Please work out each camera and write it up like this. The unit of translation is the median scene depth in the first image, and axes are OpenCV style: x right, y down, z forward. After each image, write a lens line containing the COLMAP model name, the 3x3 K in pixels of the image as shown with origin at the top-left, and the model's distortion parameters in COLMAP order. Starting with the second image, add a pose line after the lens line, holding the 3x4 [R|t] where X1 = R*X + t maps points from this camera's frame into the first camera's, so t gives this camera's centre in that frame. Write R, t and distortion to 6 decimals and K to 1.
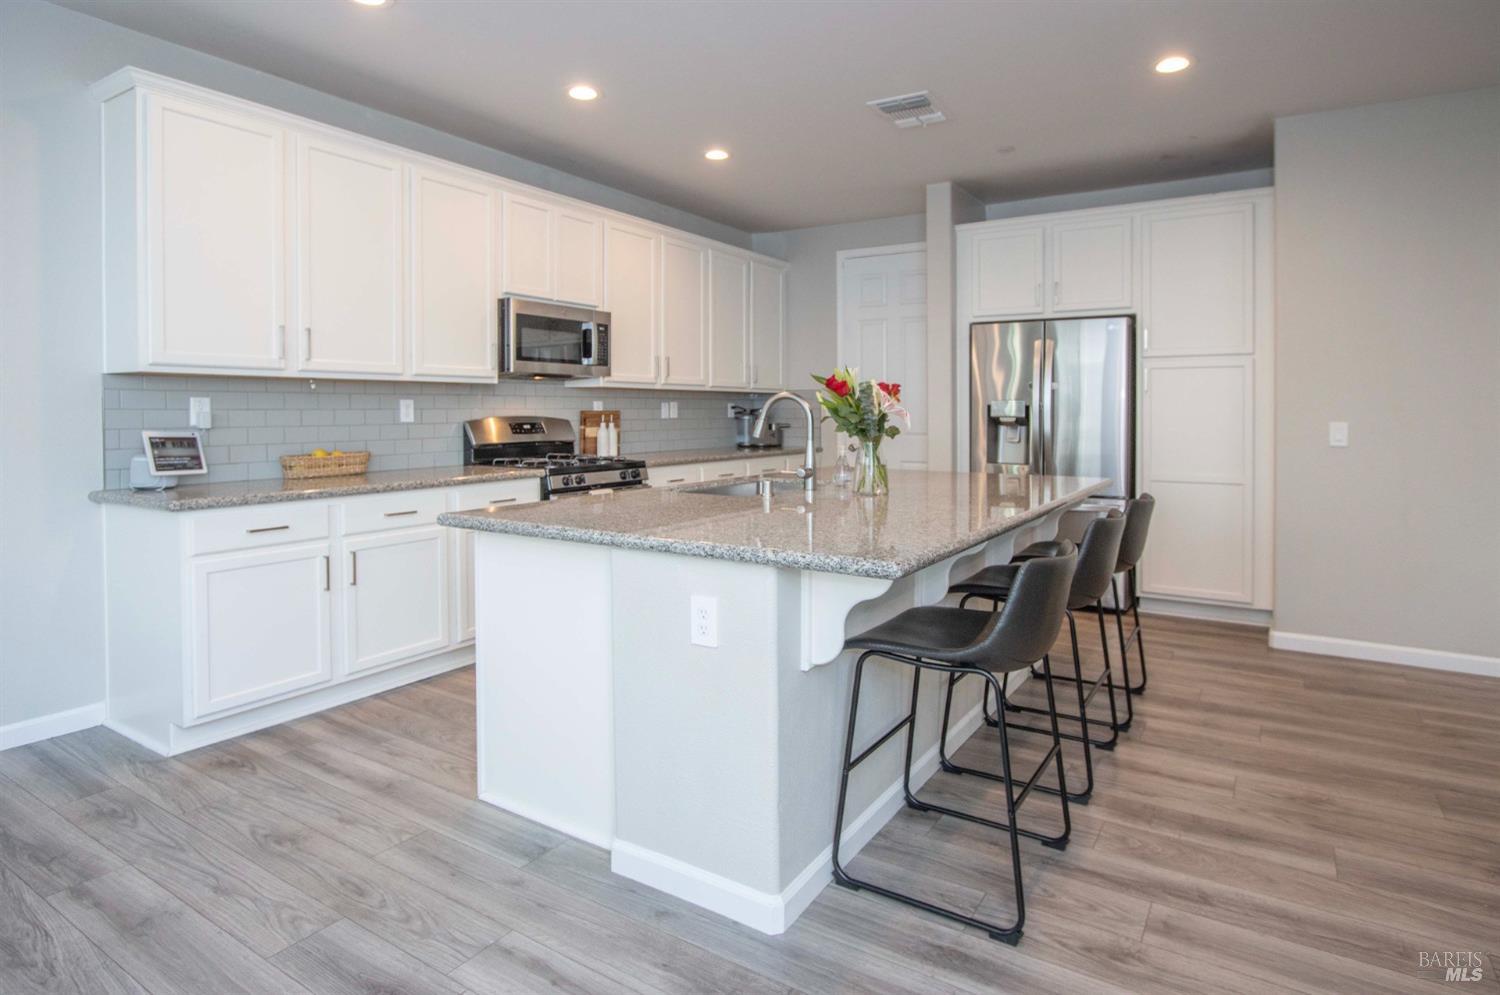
lens RADIAL K [[788.4, 0, 808.0], [0, 788.4, 444.6], [0, 0, 1]] dist [-0.012084, -0.000144]
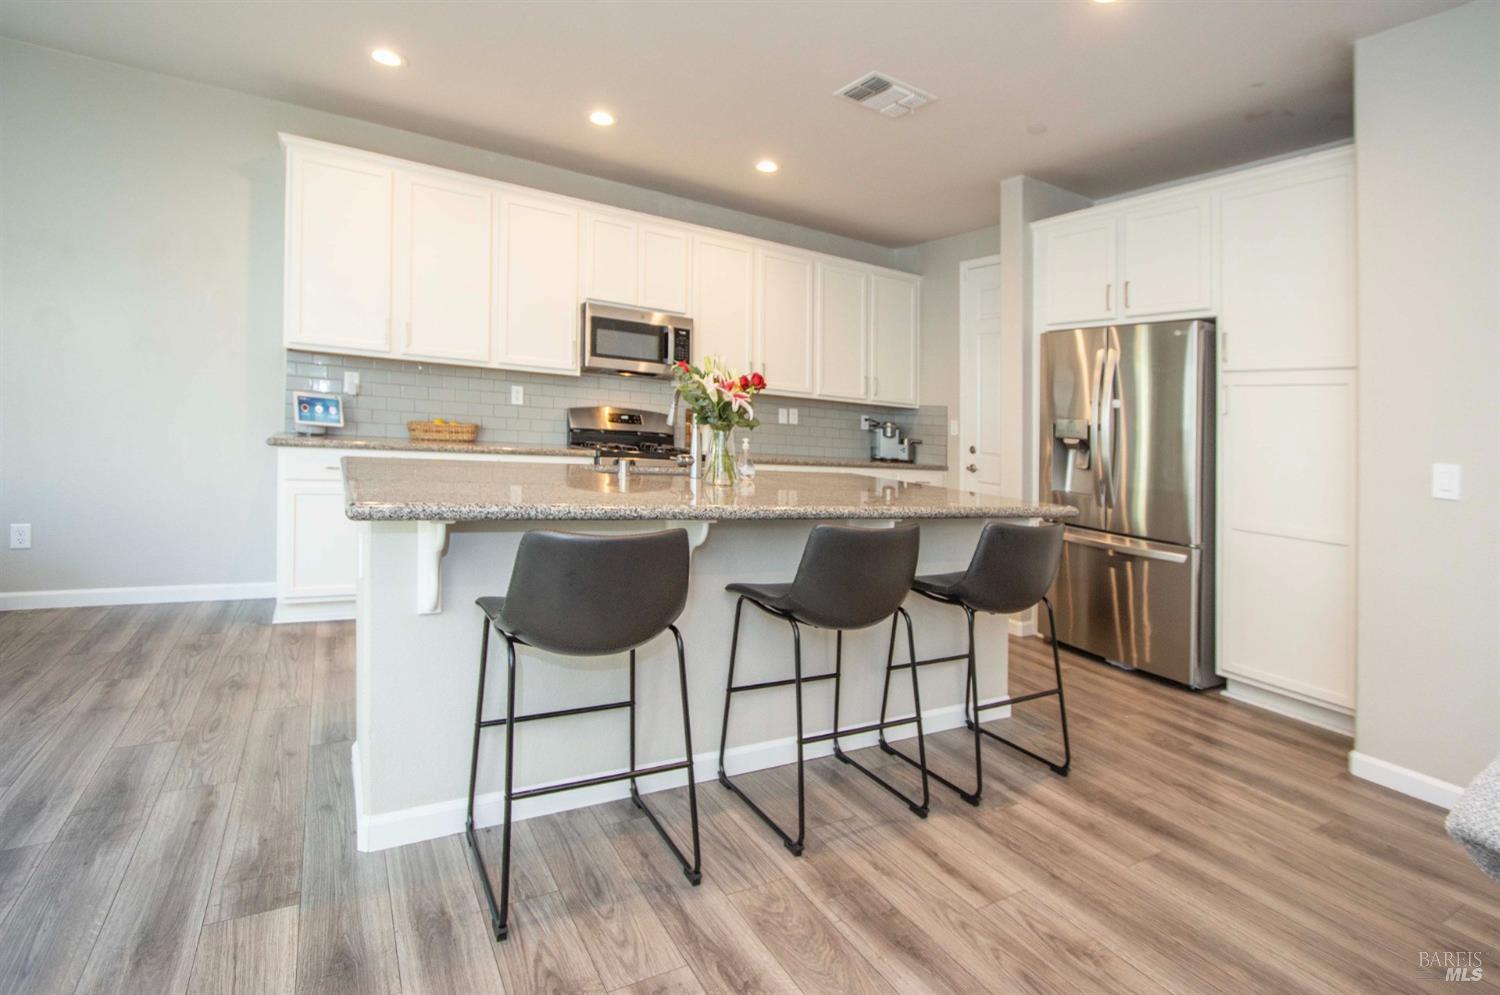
lens RADIAL K [[751.7, 0, 801.0], [0, 751.7, 451.4], [0, 0, 1]] dist [-0.016714, -0.000083]
pose [[0.891826, 0.076133, -0.445926, 0.457247], [-0.089733, 0.995921, -0.009428, 0.017366], [0.443389, 0.048422, 0.895020, 0.165814]]
